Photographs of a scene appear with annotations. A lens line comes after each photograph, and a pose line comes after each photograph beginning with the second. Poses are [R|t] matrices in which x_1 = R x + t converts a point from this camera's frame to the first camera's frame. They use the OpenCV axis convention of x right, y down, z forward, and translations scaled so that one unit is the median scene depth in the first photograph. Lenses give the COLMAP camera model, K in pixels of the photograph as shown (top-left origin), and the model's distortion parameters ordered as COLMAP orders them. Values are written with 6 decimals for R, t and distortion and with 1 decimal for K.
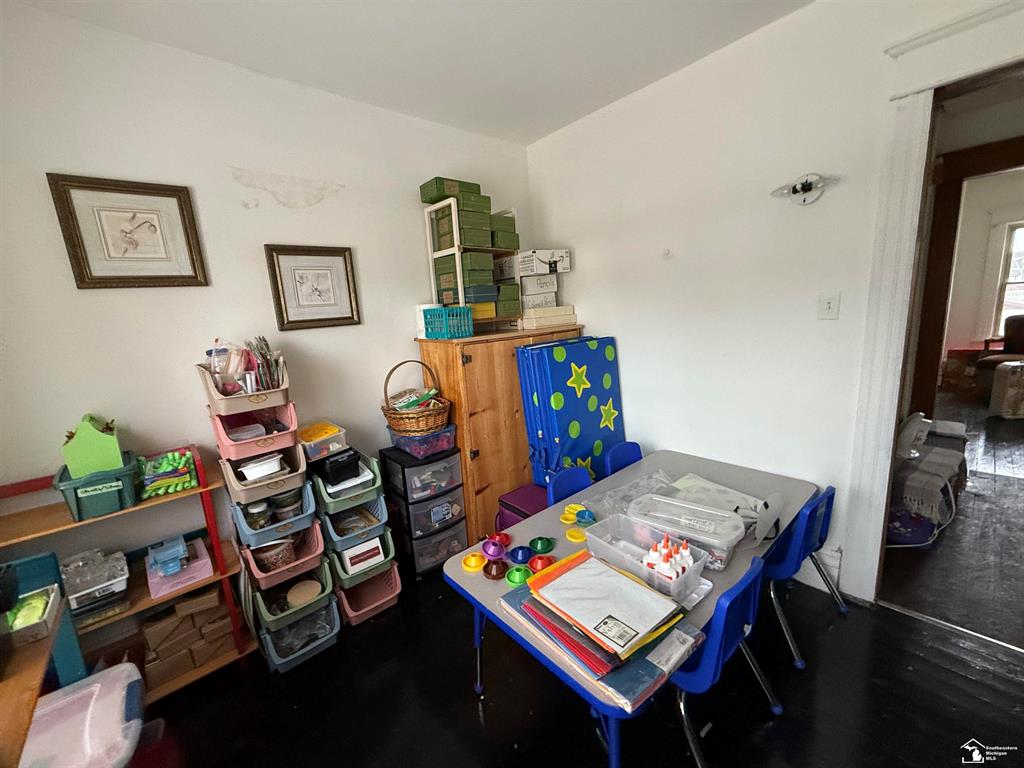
lens RADIAL K [[405.4, 0, 510.3], [0, 405.4, 386.1], [0, 0, 1]] dist [0.000561, -0.000582]
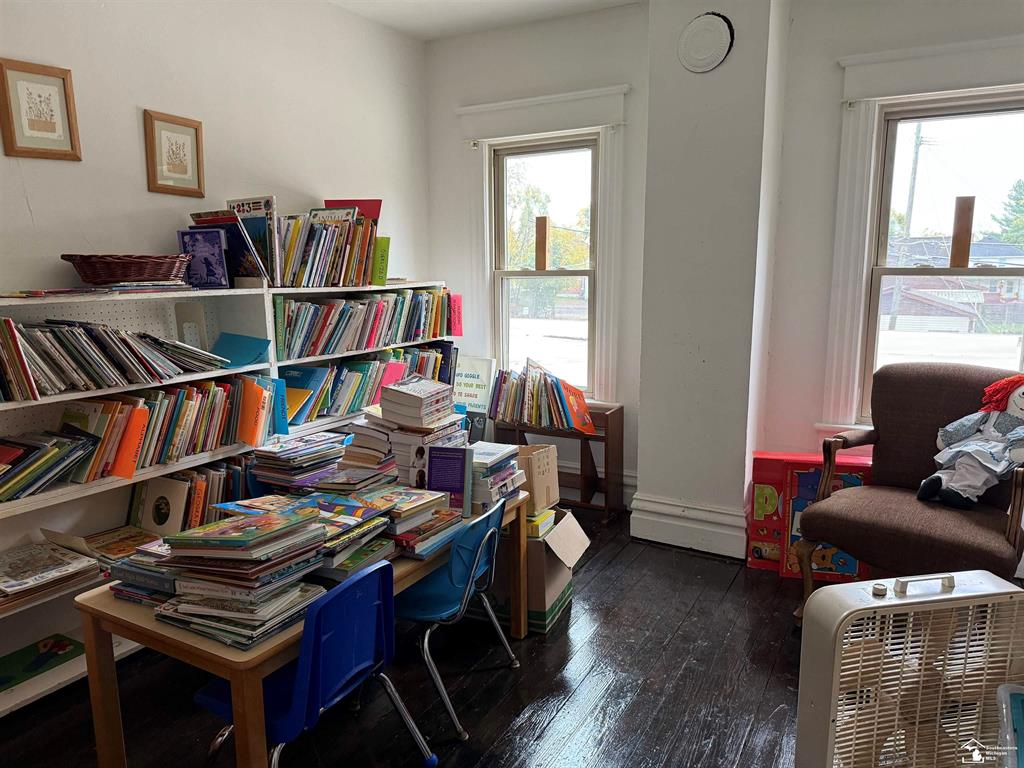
lens RADIAL K [[726.6, 0, 515.6], [0, 726.6, 387.8], [0, 0, 1]] dist [0.000326, 0.000548]
pose [[0.940418, 0.016227, 0.339633, 1.561674], [-0.001767, 0.999080, -0.042840, -0.271151], [-0.340016, 0.039687, 0.939582, 1.135815]]
